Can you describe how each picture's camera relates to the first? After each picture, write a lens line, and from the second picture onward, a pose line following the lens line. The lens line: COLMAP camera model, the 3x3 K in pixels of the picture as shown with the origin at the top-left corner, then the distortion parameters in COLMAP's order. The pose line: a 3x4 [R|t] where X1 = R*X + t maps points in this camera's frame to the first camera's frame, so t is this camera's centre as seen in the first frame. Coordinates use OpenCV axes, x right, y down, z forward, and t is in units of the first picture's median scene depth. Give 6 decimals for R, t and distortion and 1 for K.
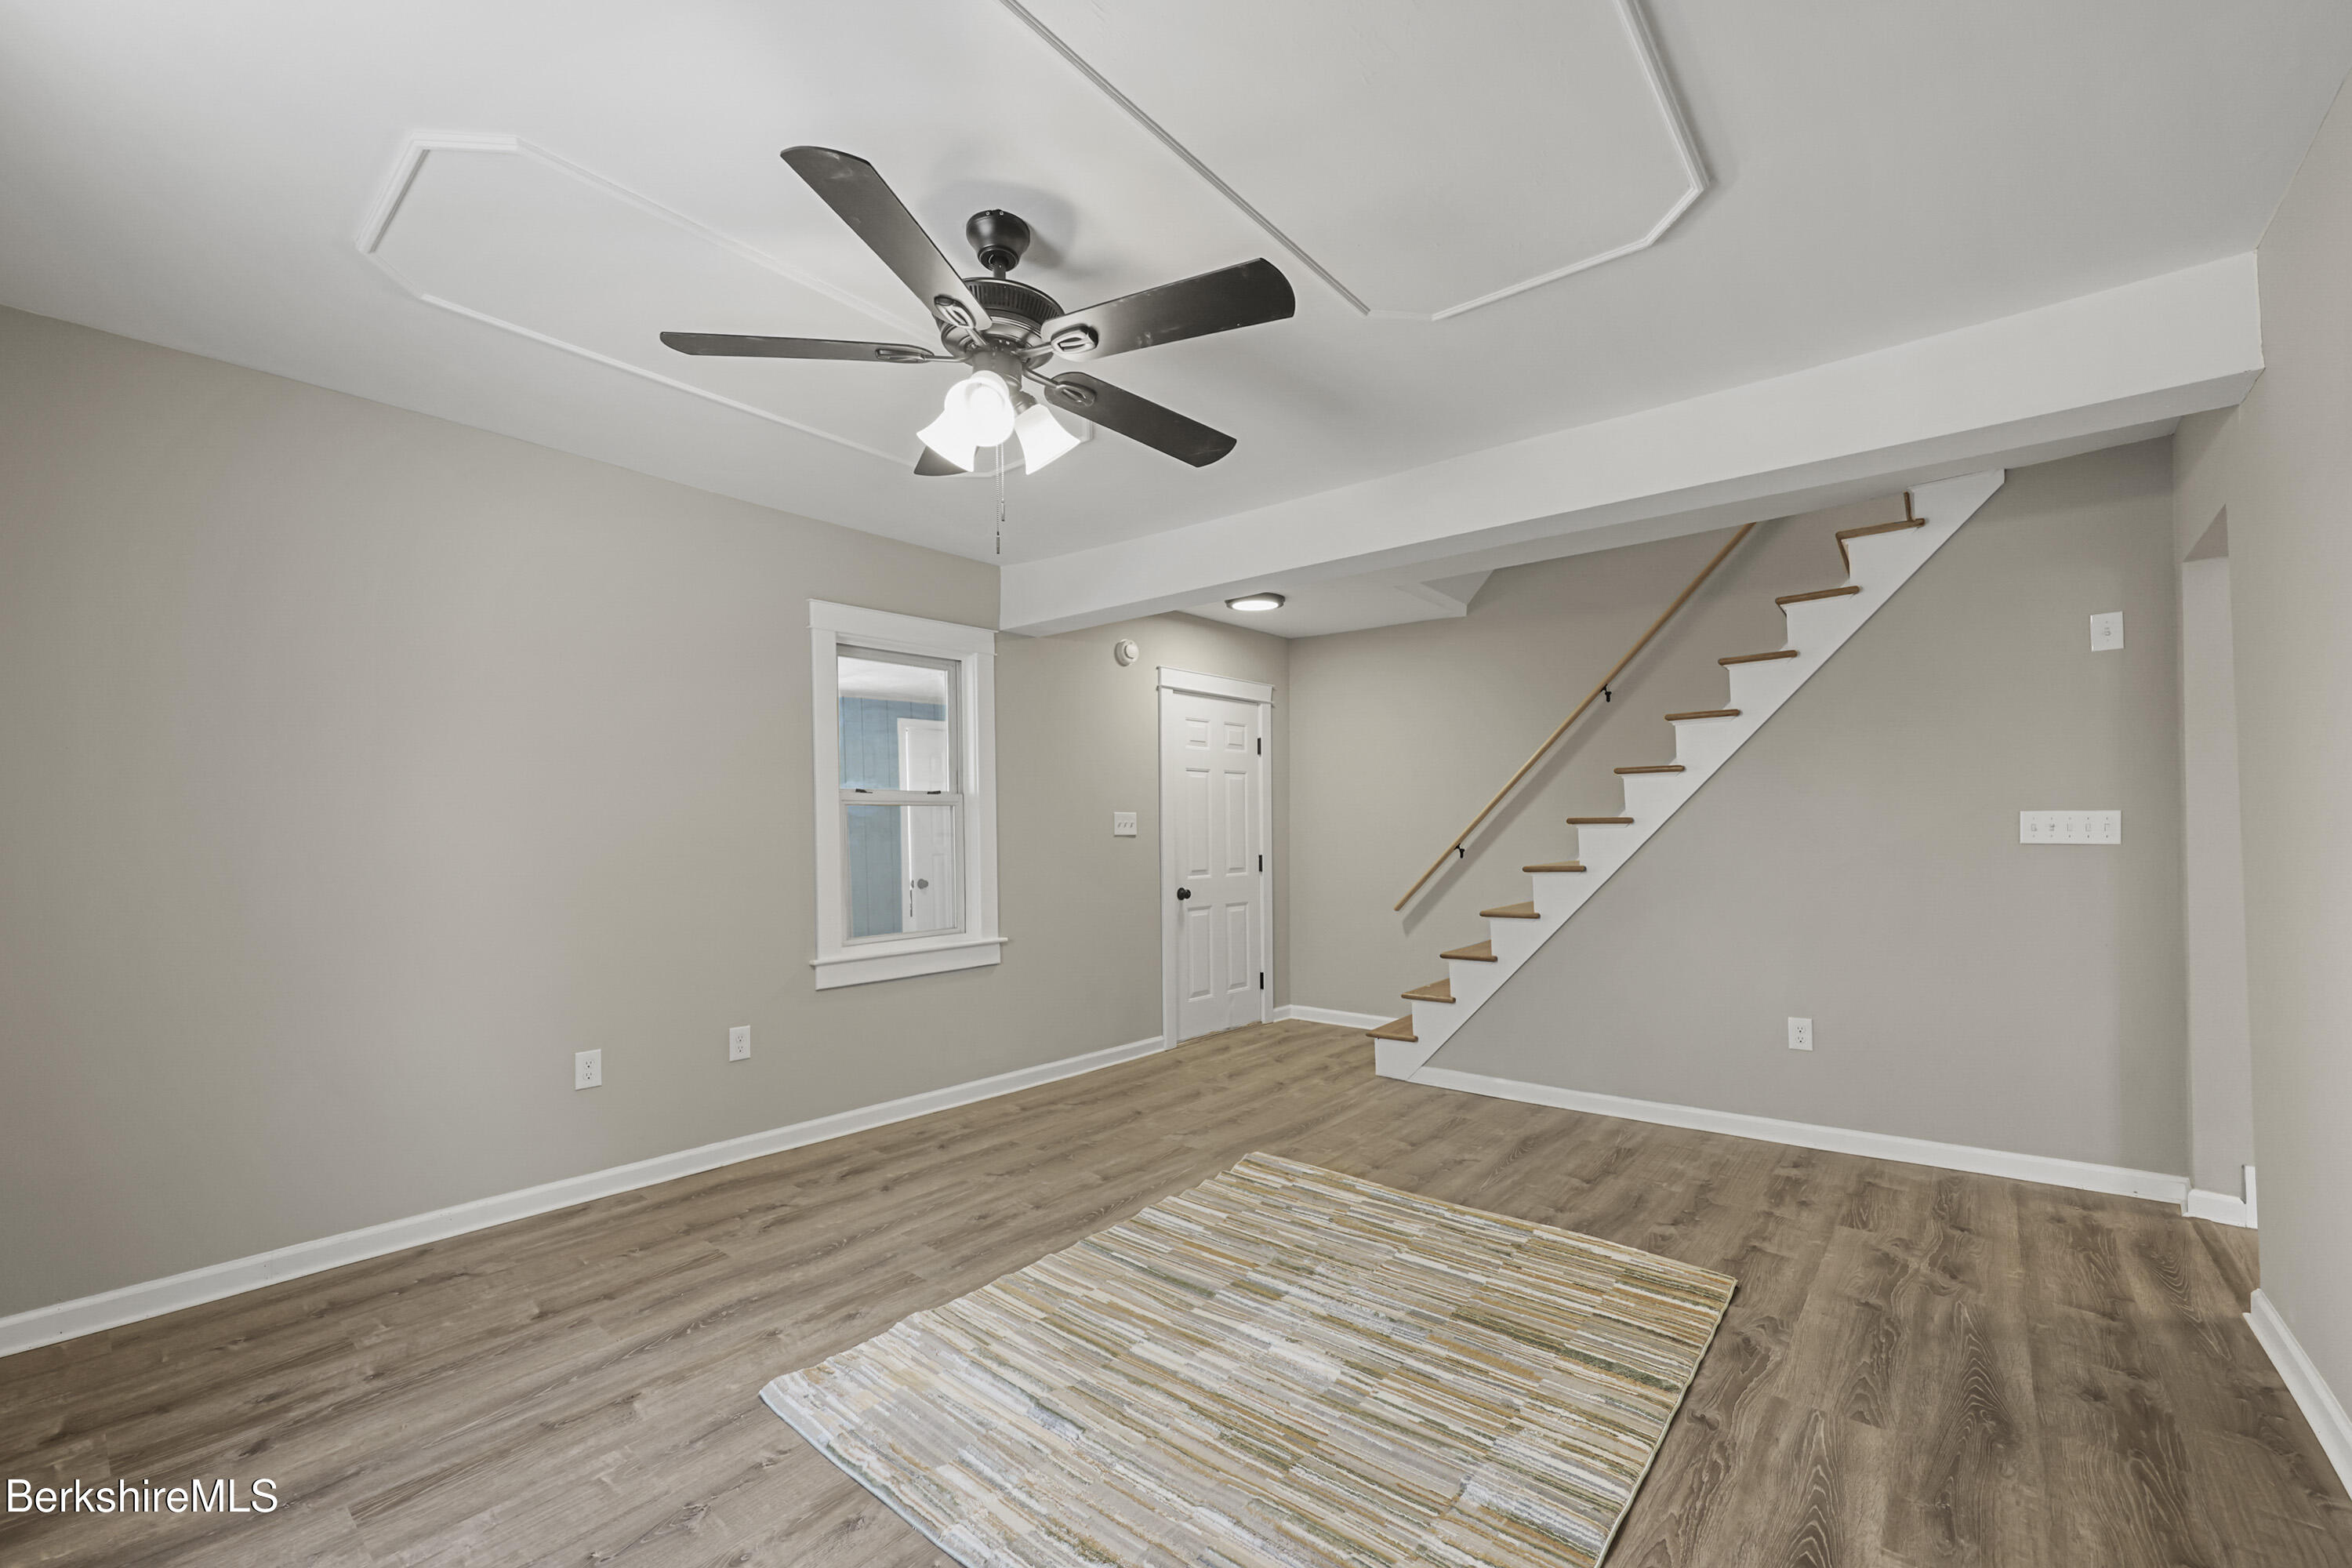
lens RADIAL K [[961.7, 0, 1186.2], [0, 961.7, 811.0], [0, 0, 1]] dist [-0.000473, 0.000267]
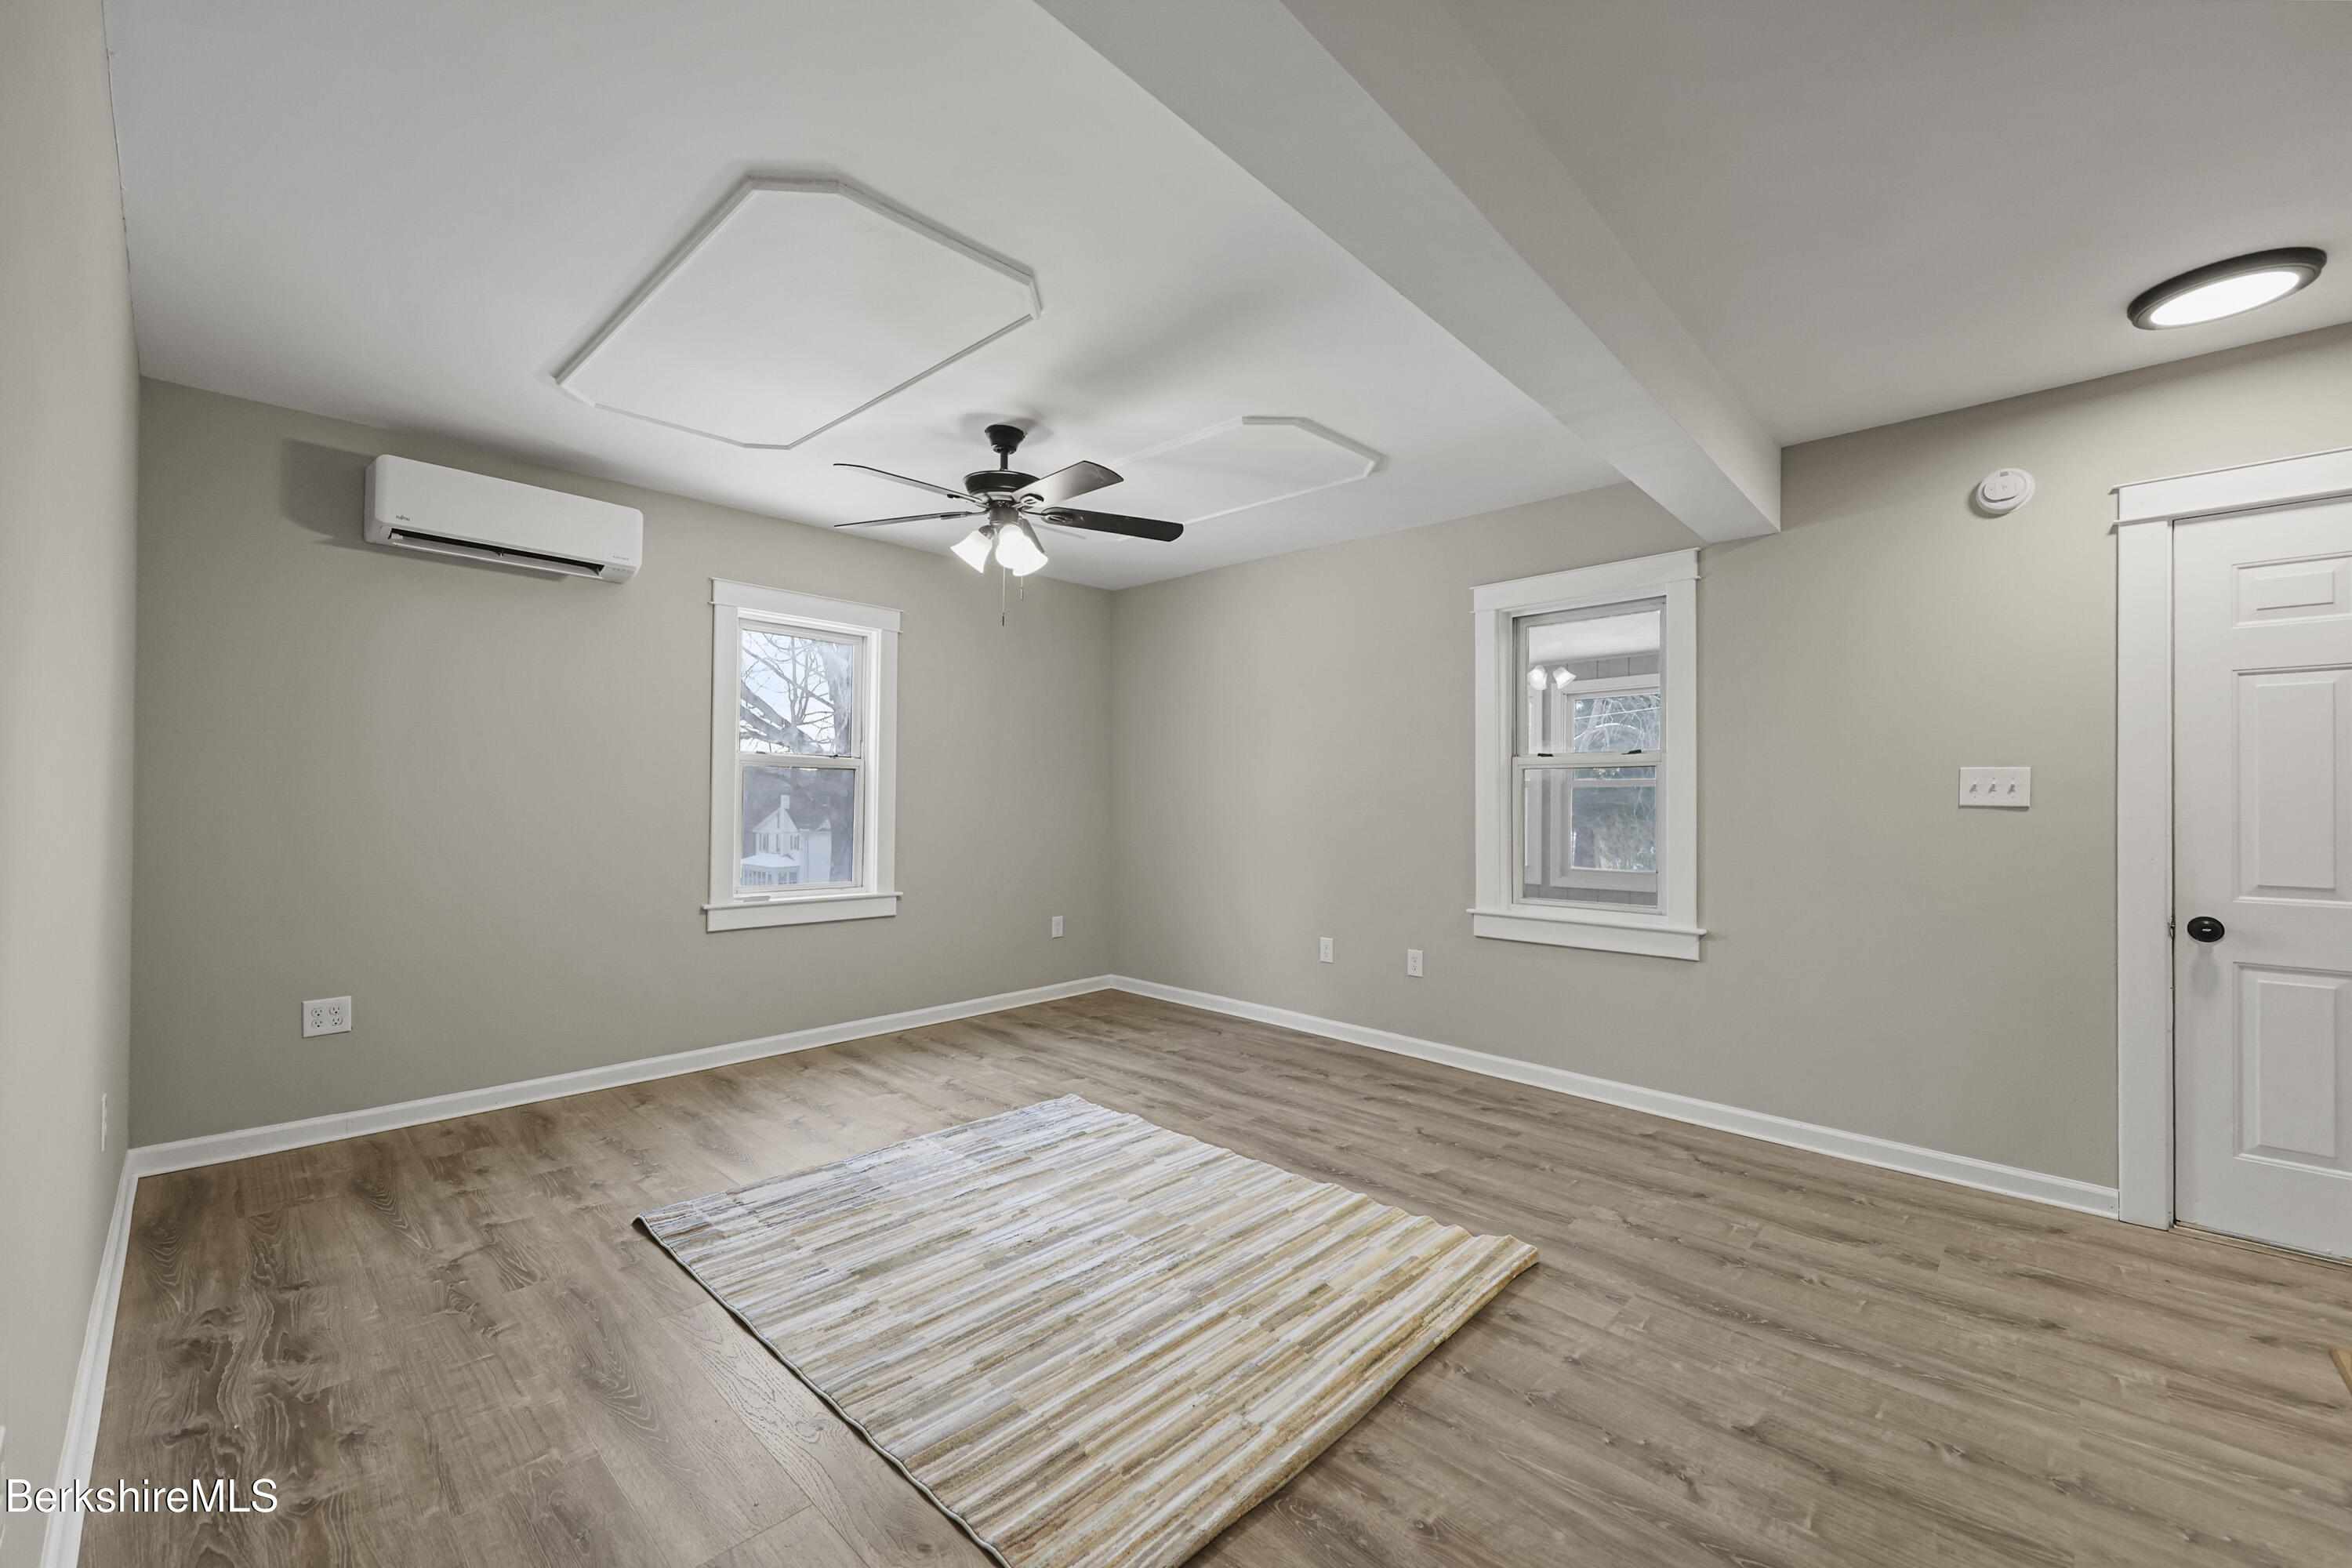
lens RADIAL K [[948.6, 0, 1180.6], [0, 948.6, 787.4], [0, 0, 1]] dist [0.001554, 0.000238]
pose [[-0.073552, -0.001667, -0.997290, 0.875703], [0.013441, 0.999906, -0.002663, 0.014050], [0.997201, -0.013601, -0.073523, 0.876992]]
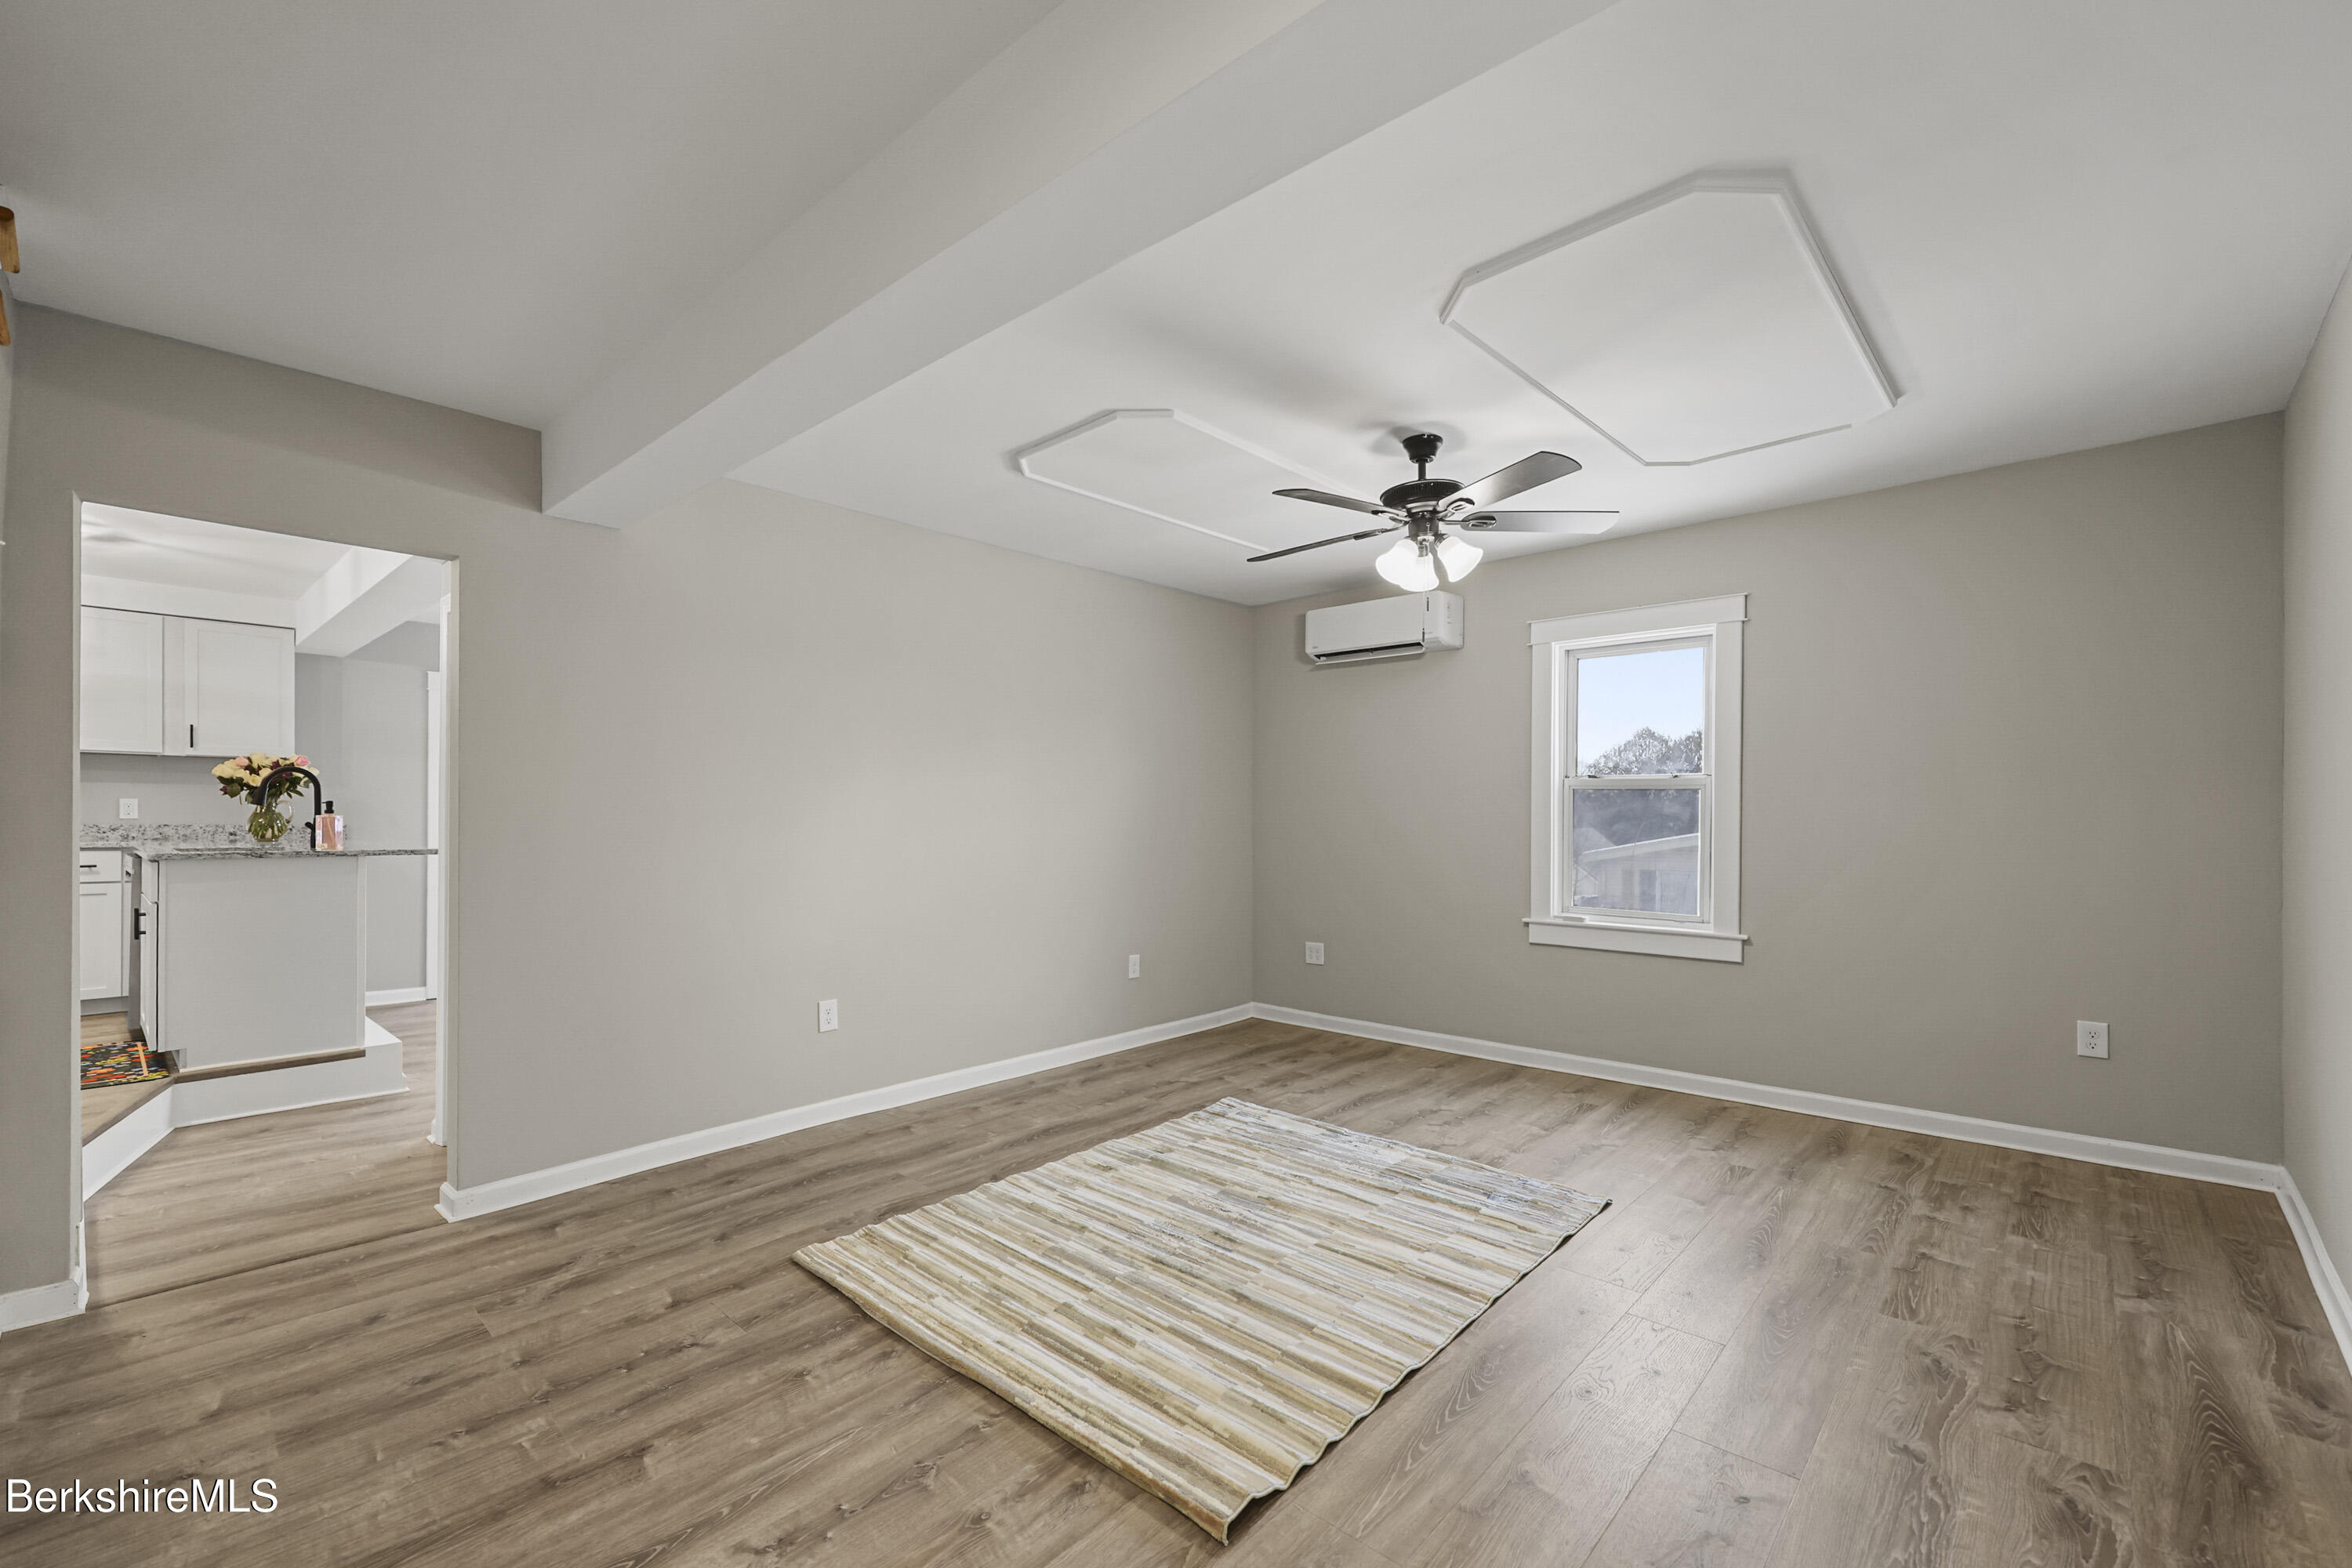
lens RADIAL K [[961.7, 0, 1186.2], [0, 961.7, 811.0], [0, 0, 1]] dist [-0.000473, 0.000267]
pose [[-0.998406, 0.012161, 0.055118, 0.069849], [0.010577, 0.999525, -0.028933, 0.036097], [-0.055444, -0.028304, -0.998061, 1.615199]]
